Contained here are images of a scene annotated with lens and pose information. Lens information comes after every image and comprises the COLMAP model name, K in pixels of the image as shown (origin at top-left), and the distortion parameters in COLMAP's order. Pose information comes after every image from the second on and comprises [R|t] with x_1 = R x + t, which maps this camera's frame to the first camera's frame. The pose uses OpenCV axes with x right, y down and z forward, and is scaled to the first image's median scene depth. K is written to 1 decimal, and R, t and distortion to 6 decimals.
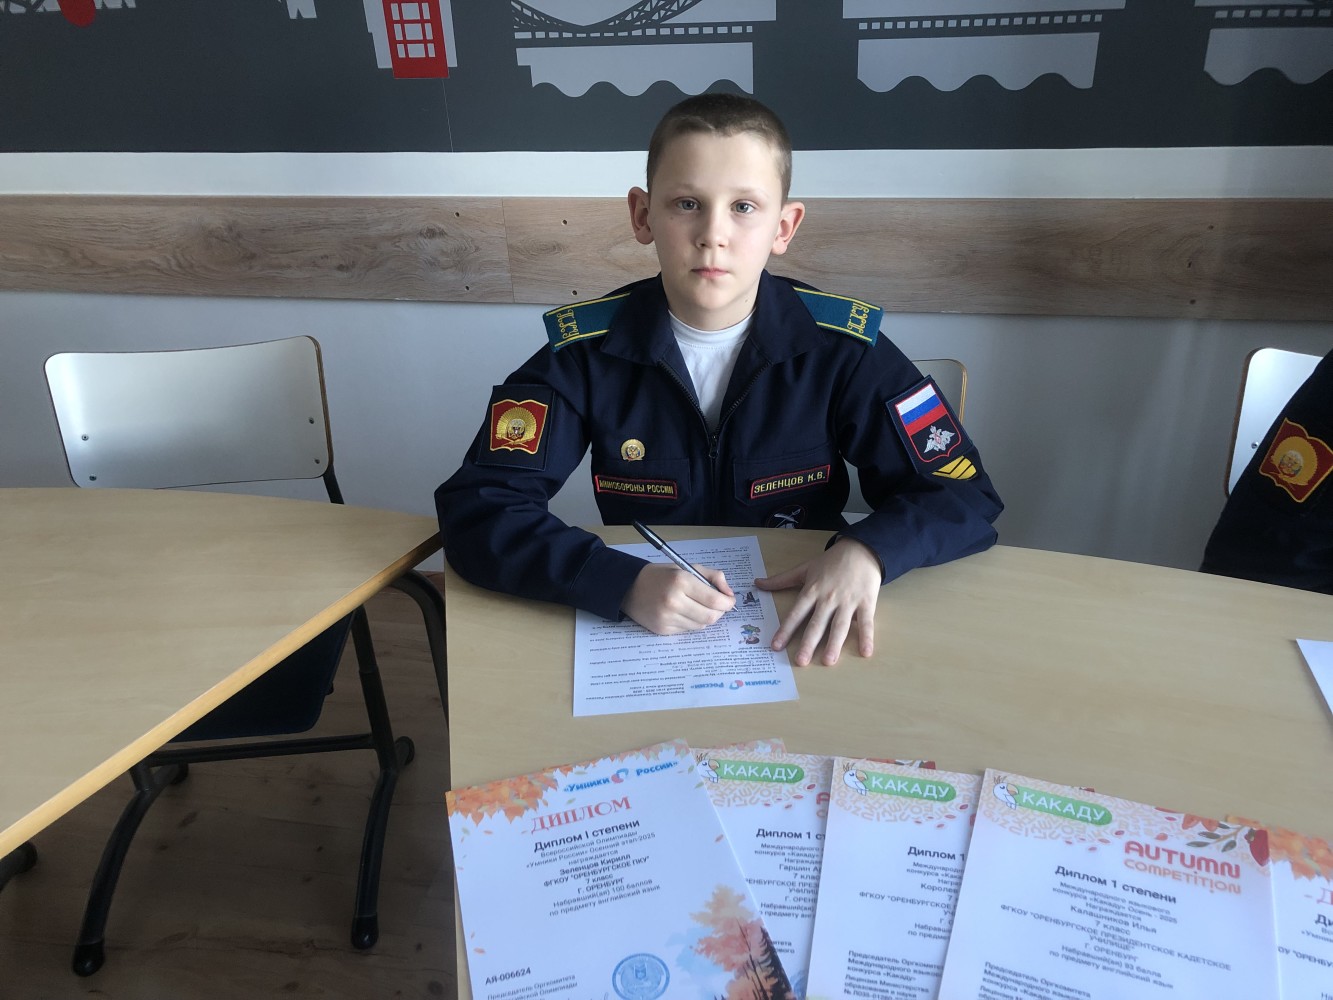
lens RADIAL K [[1214.9, 0, 666.5], [0, 1214.9, 500.0], [0, 0, 1]] dist [0.070336, 0.014893]
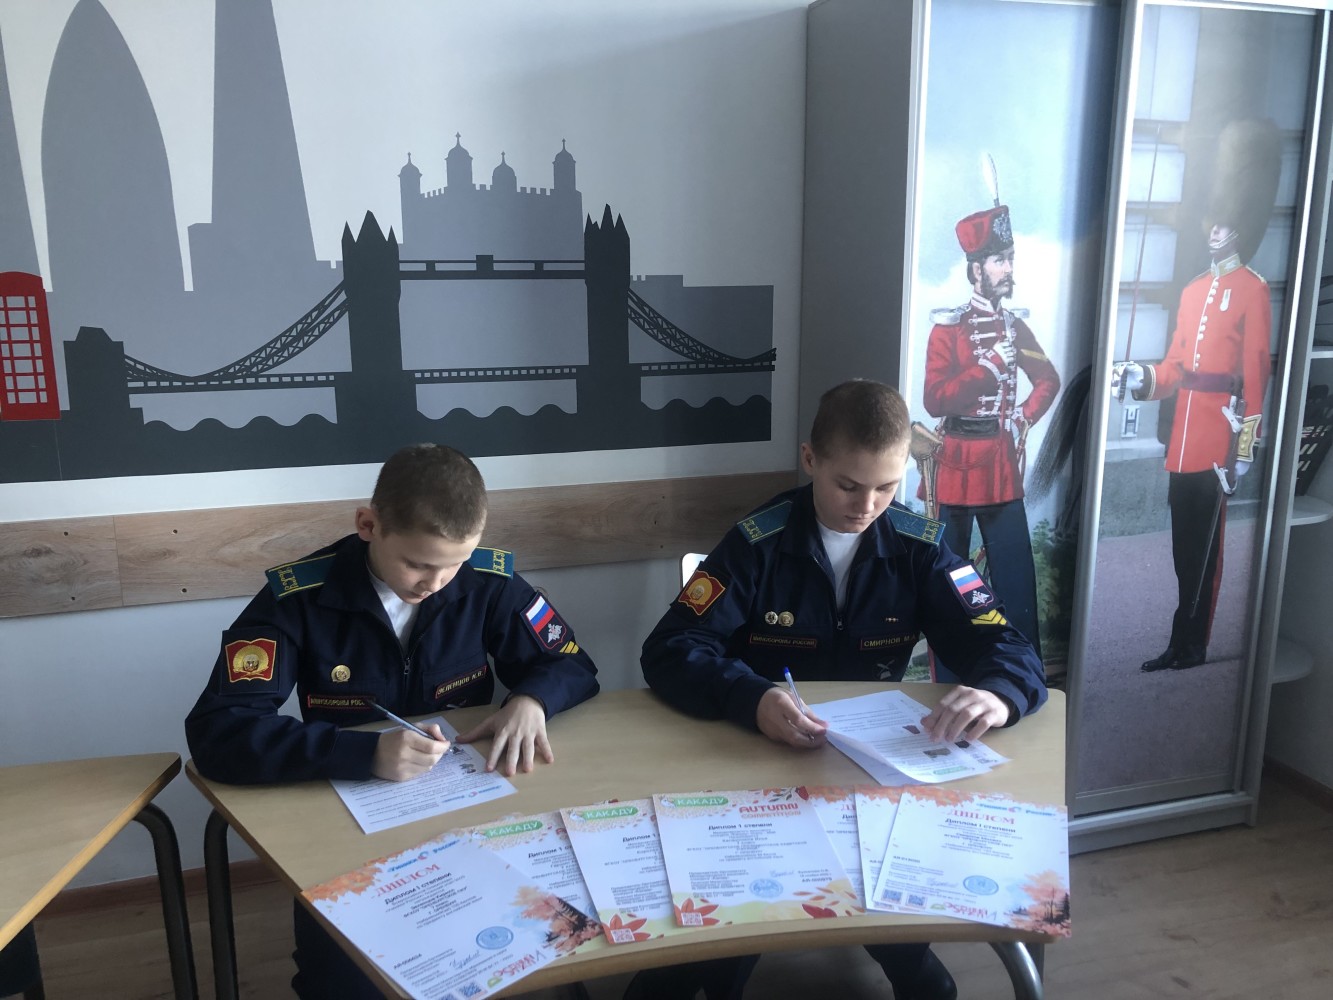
lens RADIAL K [[1098.7, 0, 666.5], [0, 1098.7, 500.0], [0, 0, 1]] dist [0.225725, 0.005745]
pose [[0.902465, -0.072639, 0.424594, -0.138977], [0.178232, 0.960316, -0.214540, 0.070525], [-0.392161, 0.269291, 0.879598, -0.179663]]
